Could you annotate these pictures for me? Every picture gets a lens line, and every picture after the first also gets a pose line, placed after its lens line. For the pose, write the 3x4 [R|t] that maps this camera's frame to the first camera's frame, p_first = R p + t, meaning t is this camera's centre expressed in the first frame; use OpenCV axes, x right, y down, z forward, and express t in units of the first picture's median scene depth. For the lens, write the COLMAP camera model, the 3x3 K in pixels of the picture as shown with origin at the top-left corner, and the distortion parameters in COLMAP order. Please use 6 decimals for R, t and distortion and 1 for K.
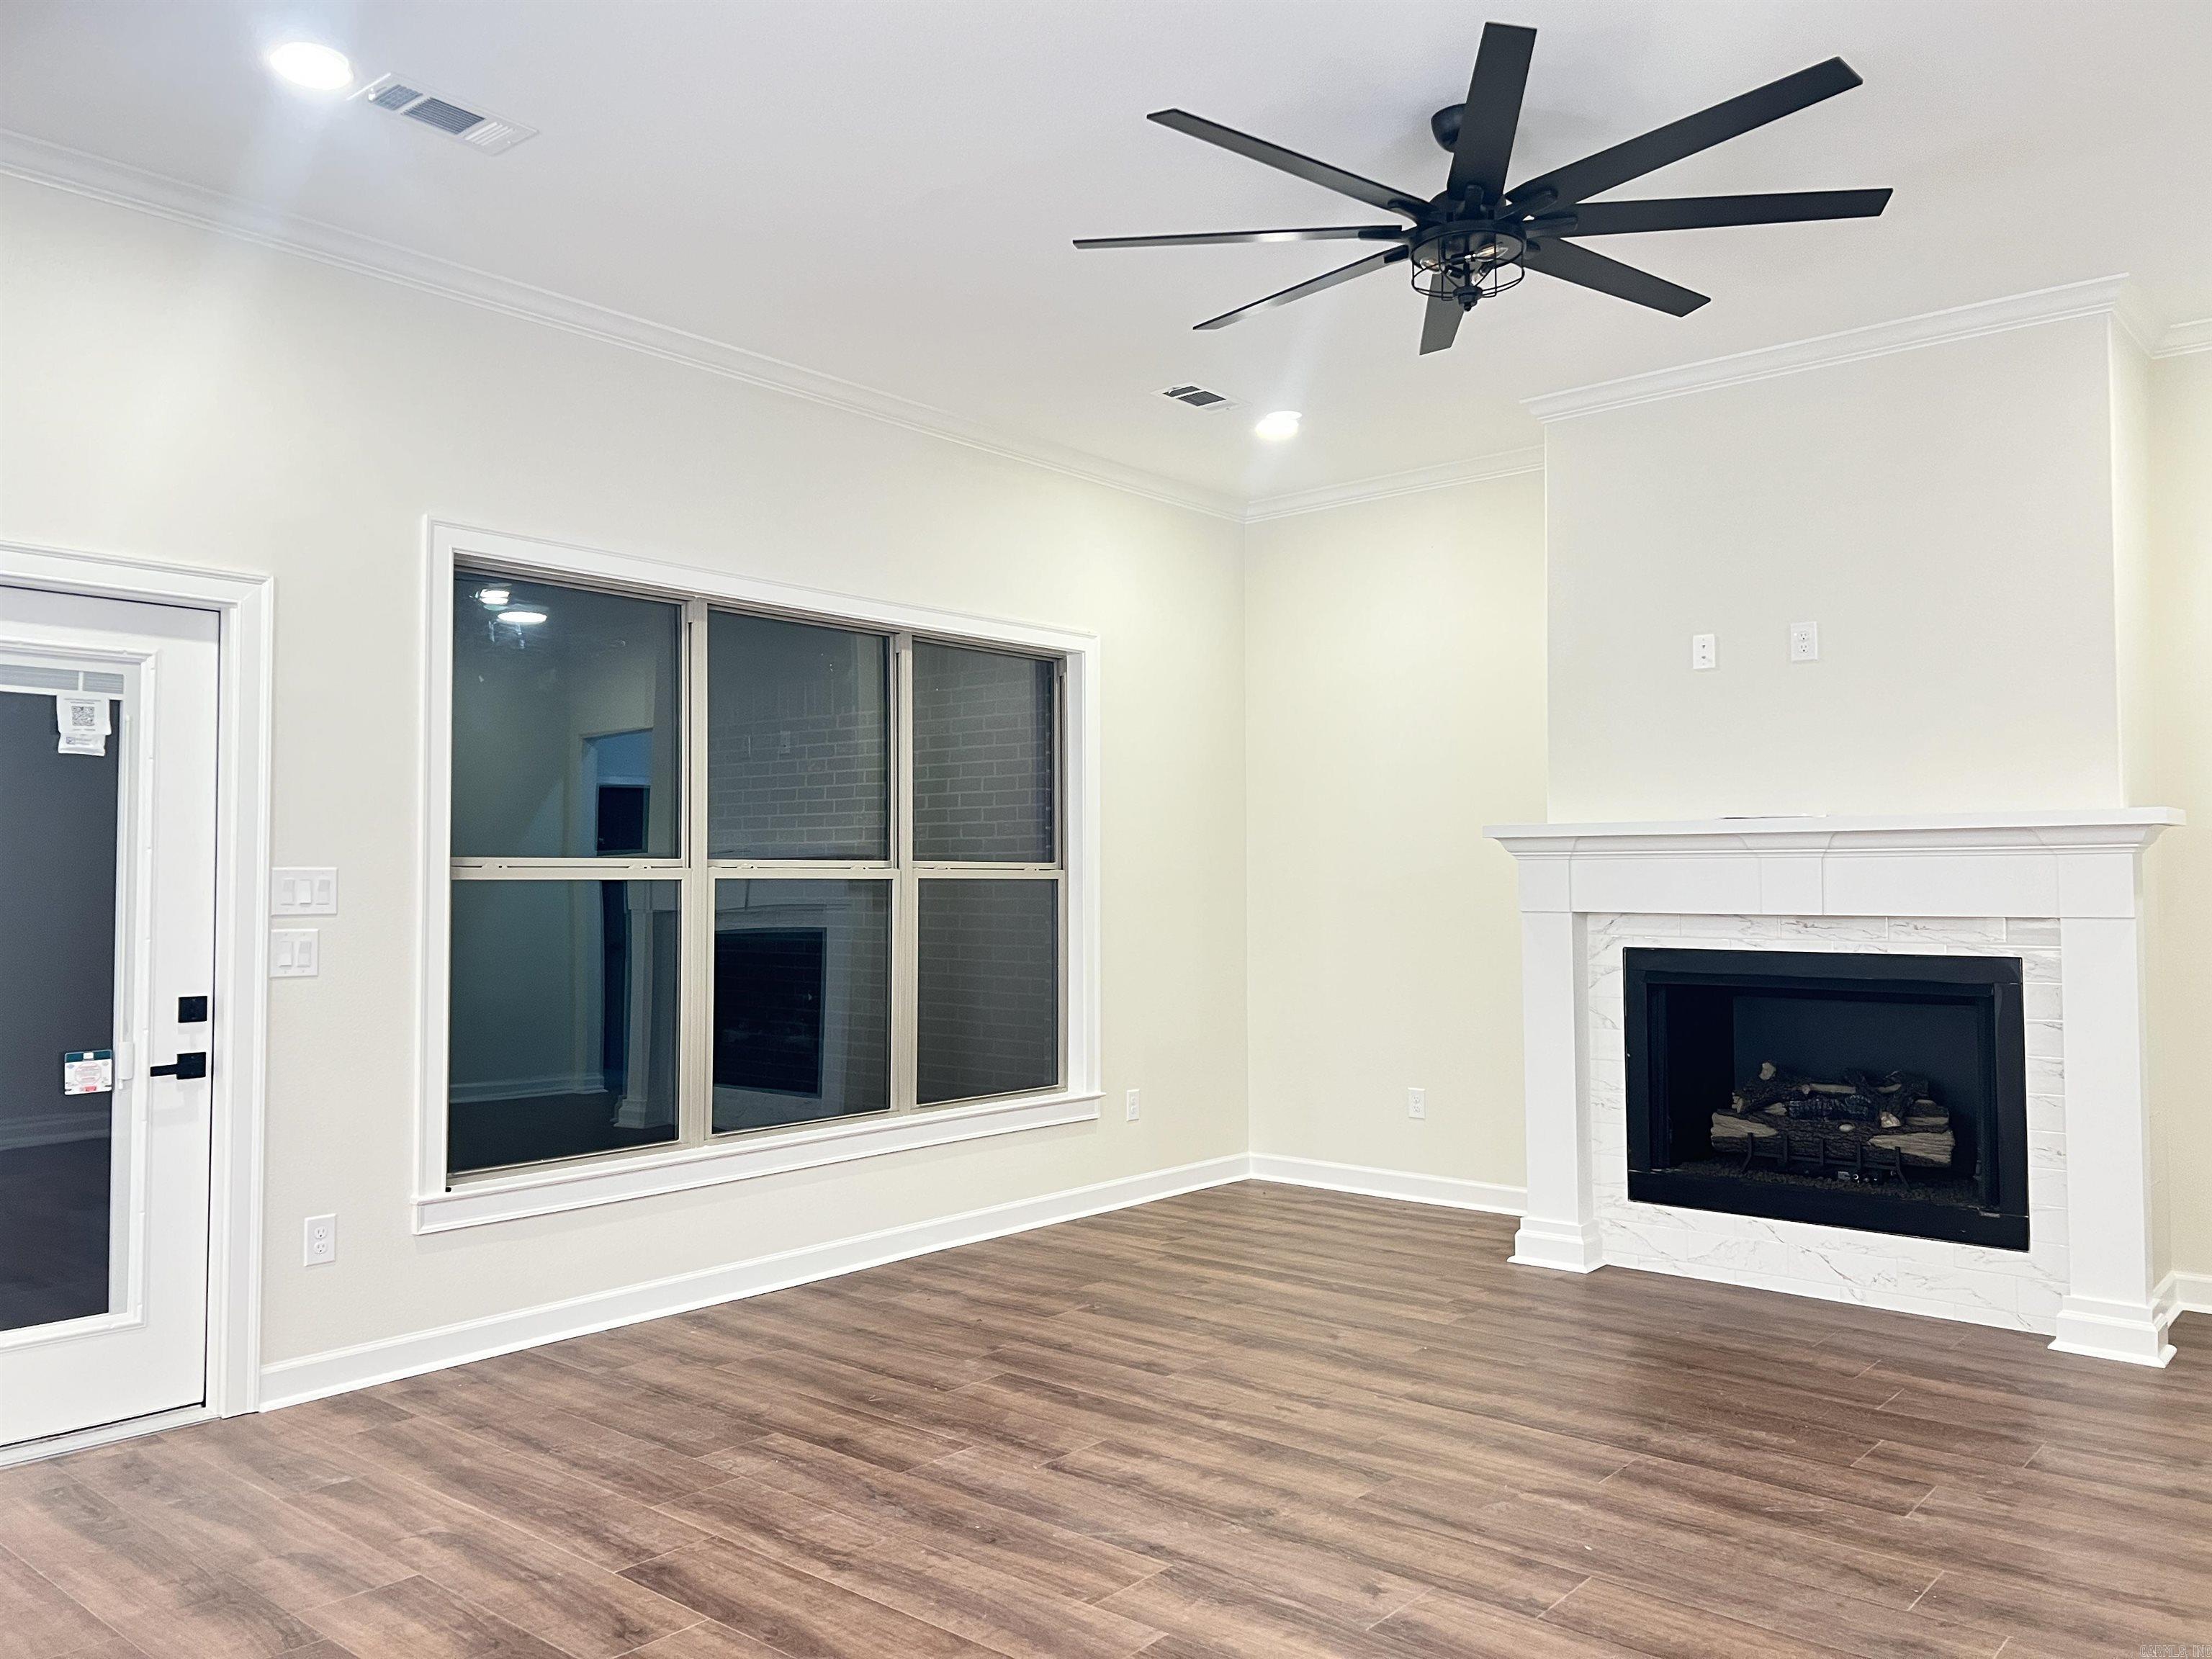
lens RADIAL K [[1671.8, 0, 1093.4], [0, 1671.8, 819.5], [0, 0, 1]] dist [0.051331, -0.055517]
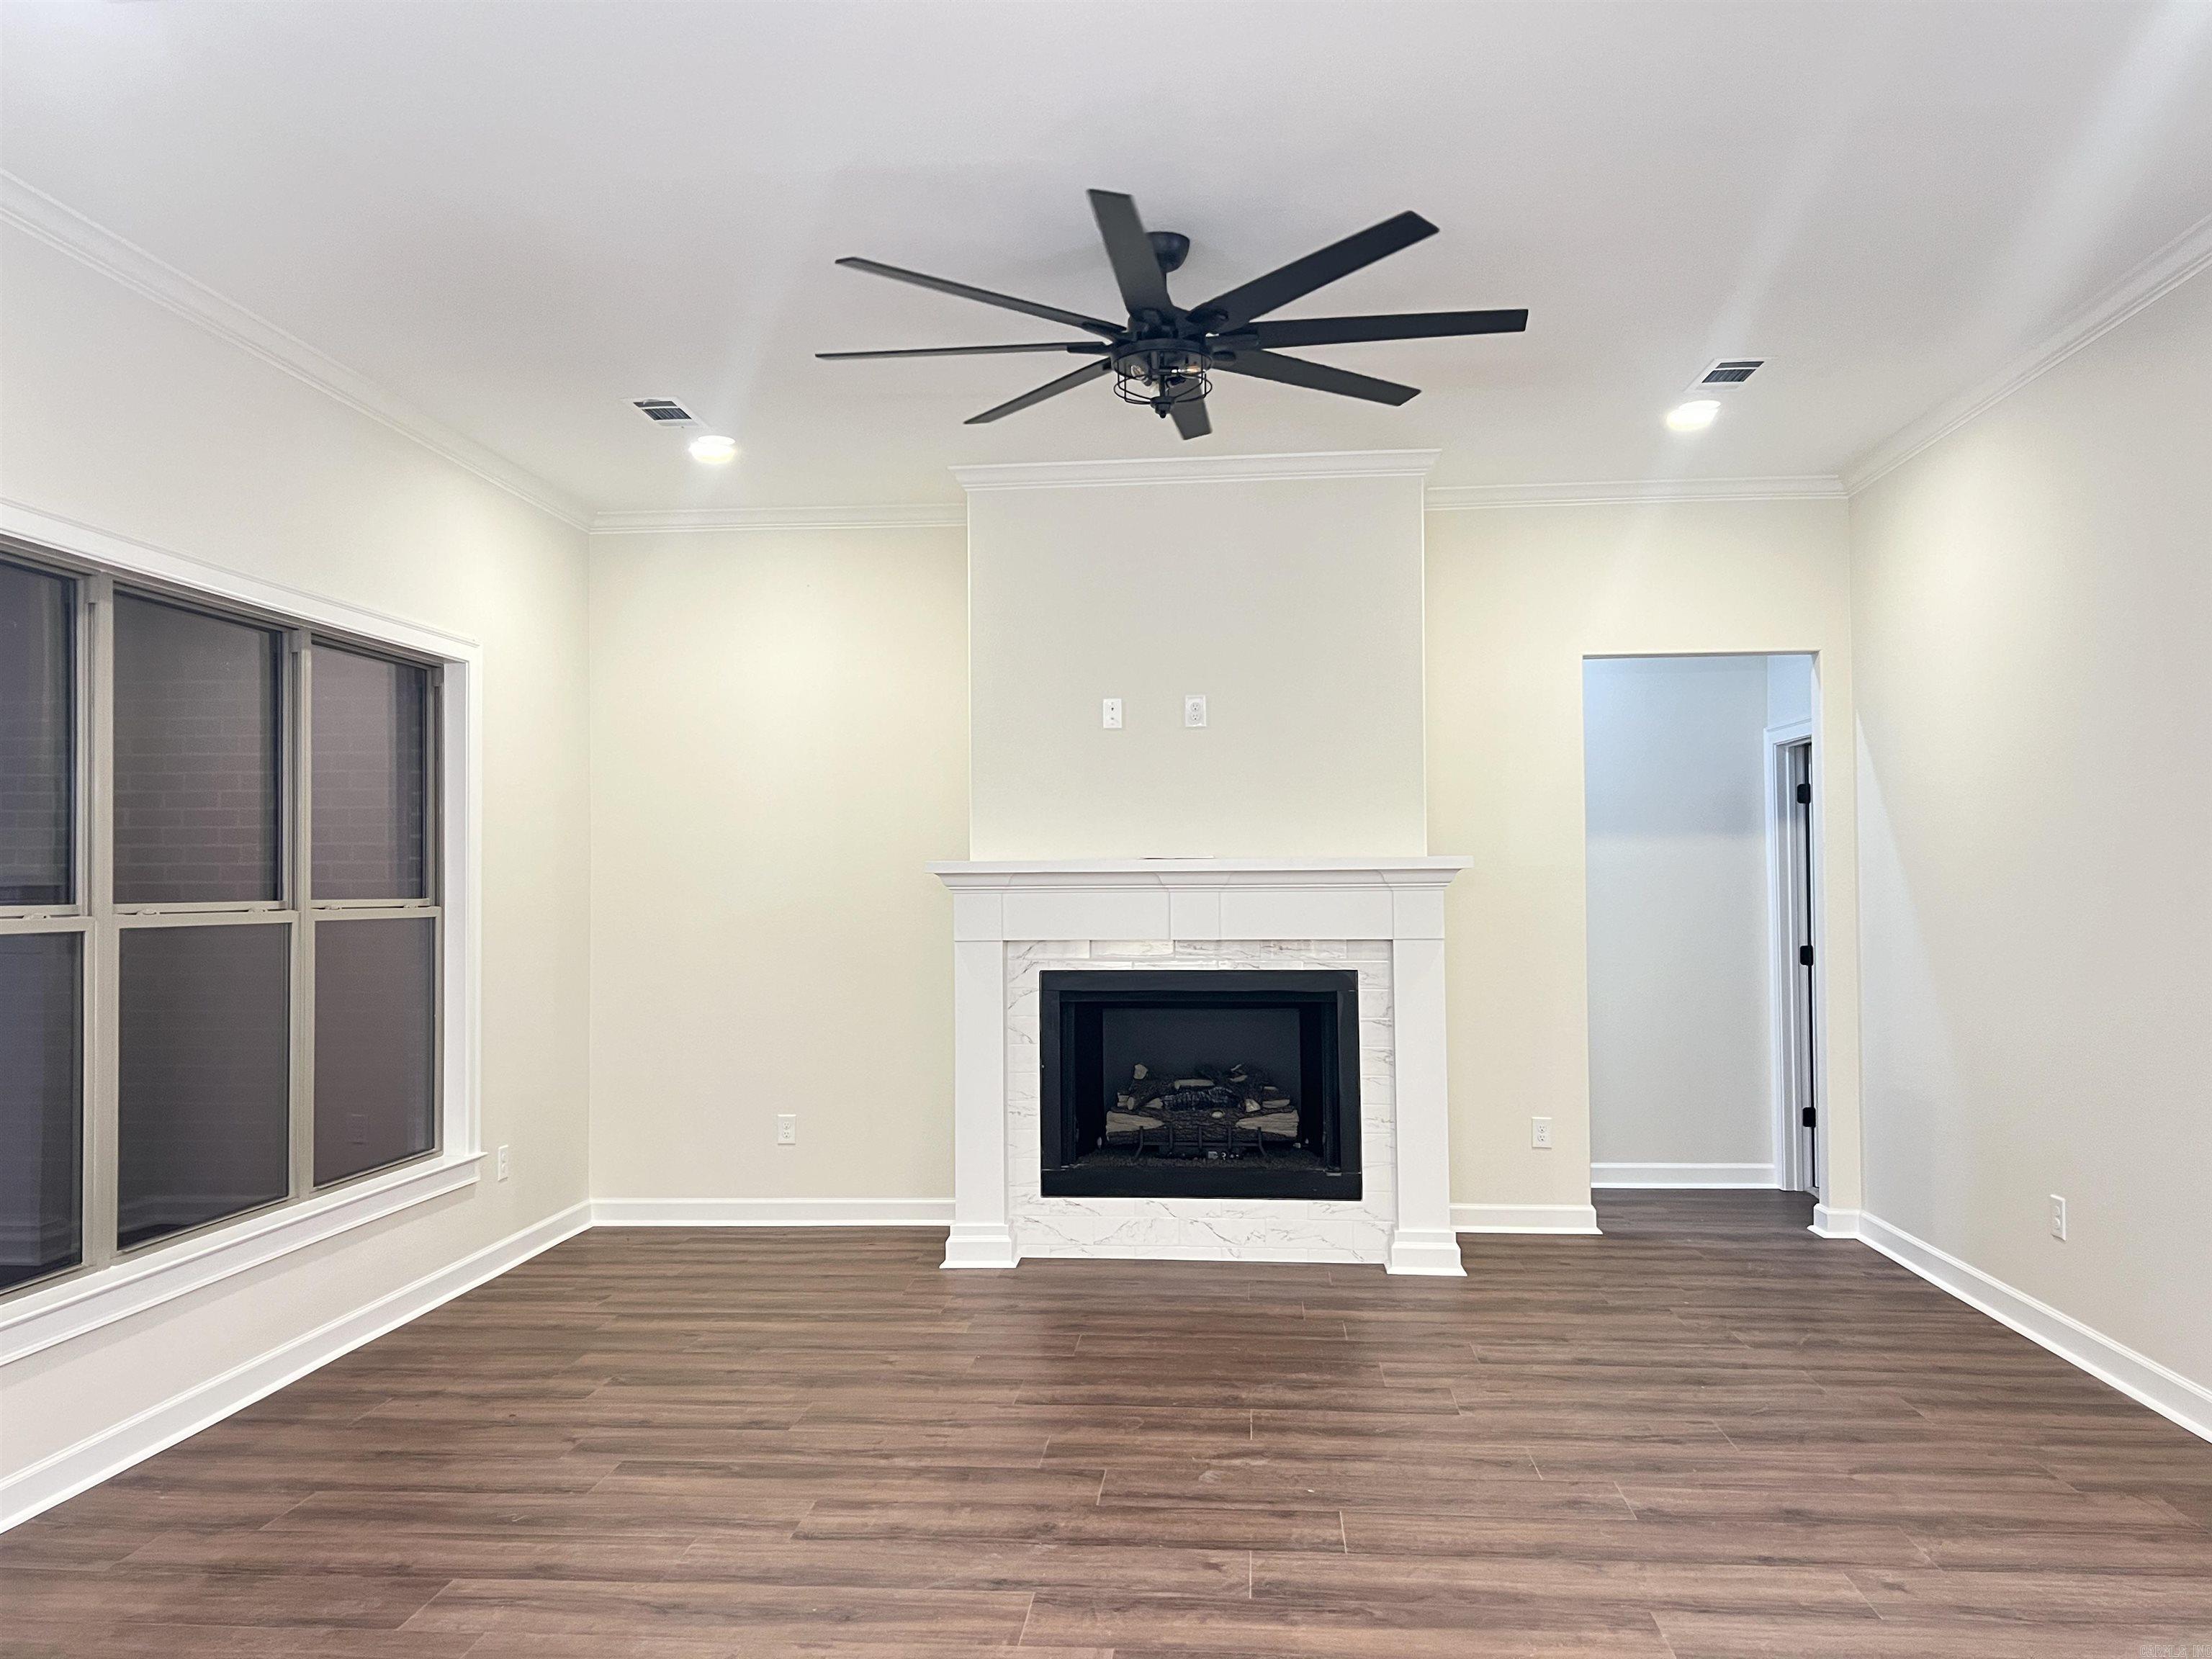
lens RADIAL K [[1671.8, 0, 1110.5], [0, 1671.8, 832.0], [0, 0, 1]] dist [0.051331, -0.055517]
pose [[0.809848, 0.013218, 0.586490, -0.372953], [-0.015829, 0.999874, -0.000678, -0.020139], [-0.586426, -0.008735, 0.809956, 0.091361]]
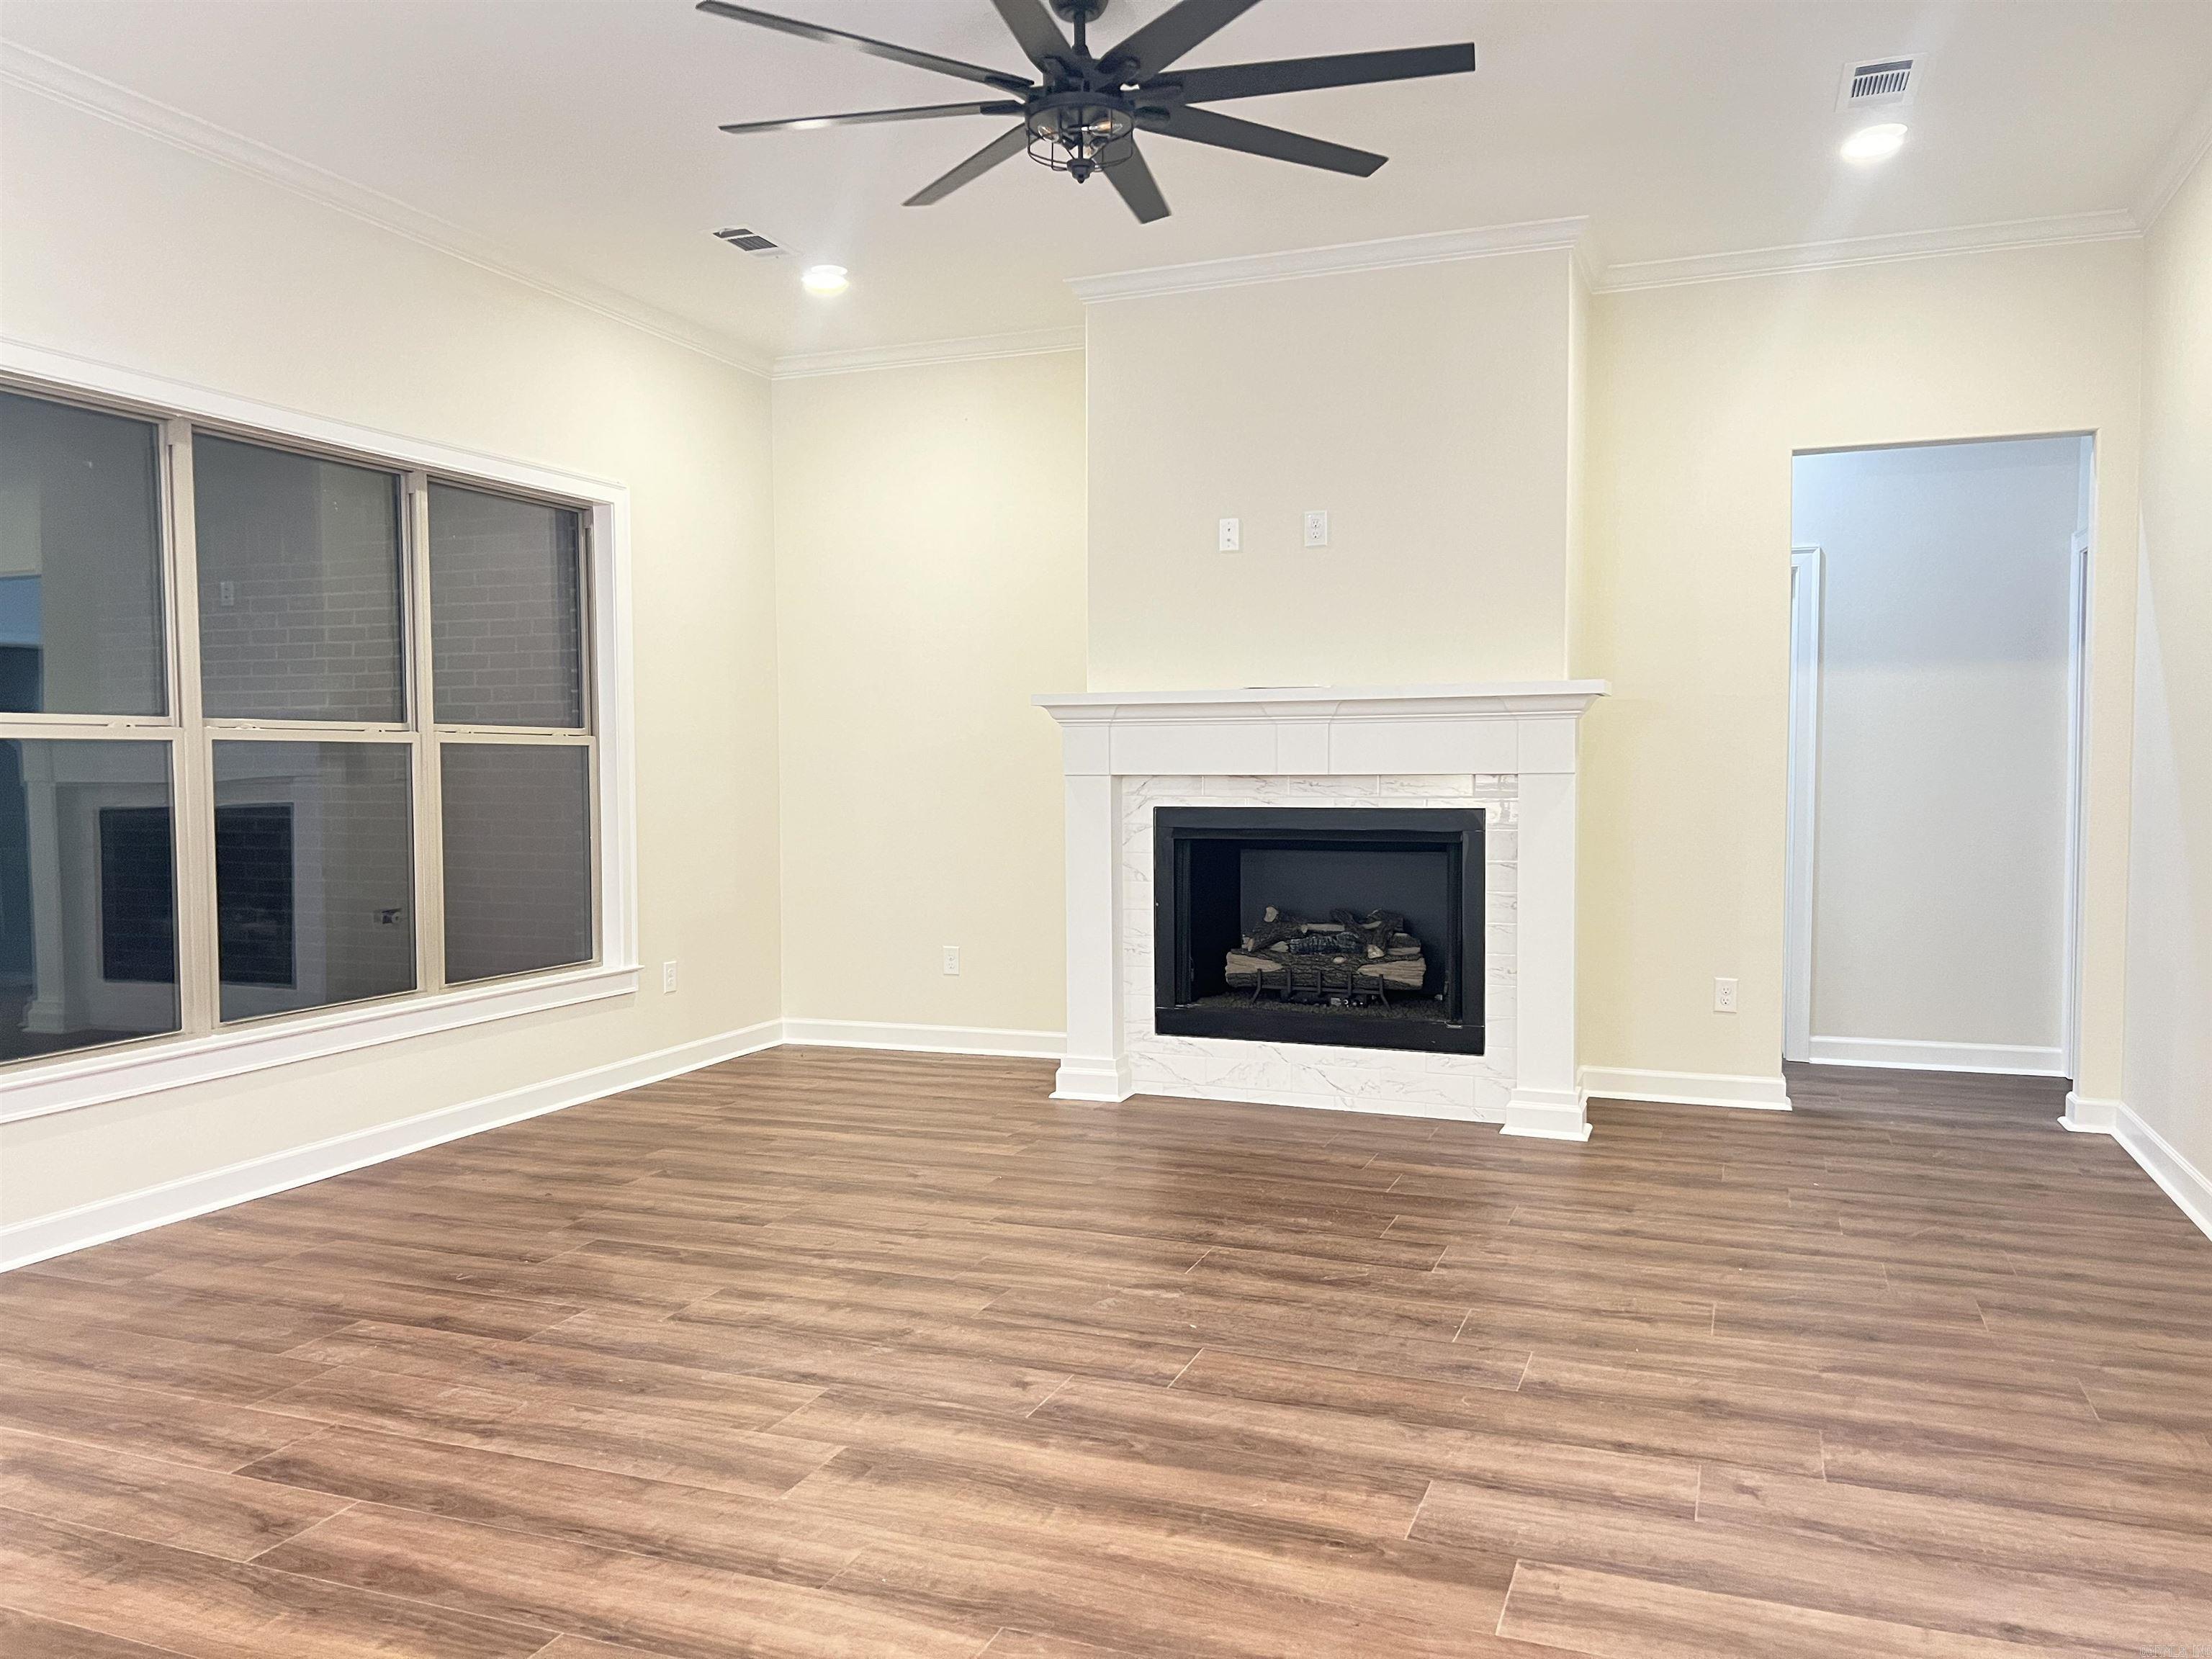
lens RADIAL K [[1671.8, 0, 1102.3], [0, 1671.8, 836.4], [0, 0, 1]] dist [0.051331, -0.055517]
pose [[0.942897, -0.016867, 0.332656, -0.093783], [-0.010314, 0.996760, 0.079775, 0.012260], [-0.332924, -0.078651, 0.939668, -0.004751]]
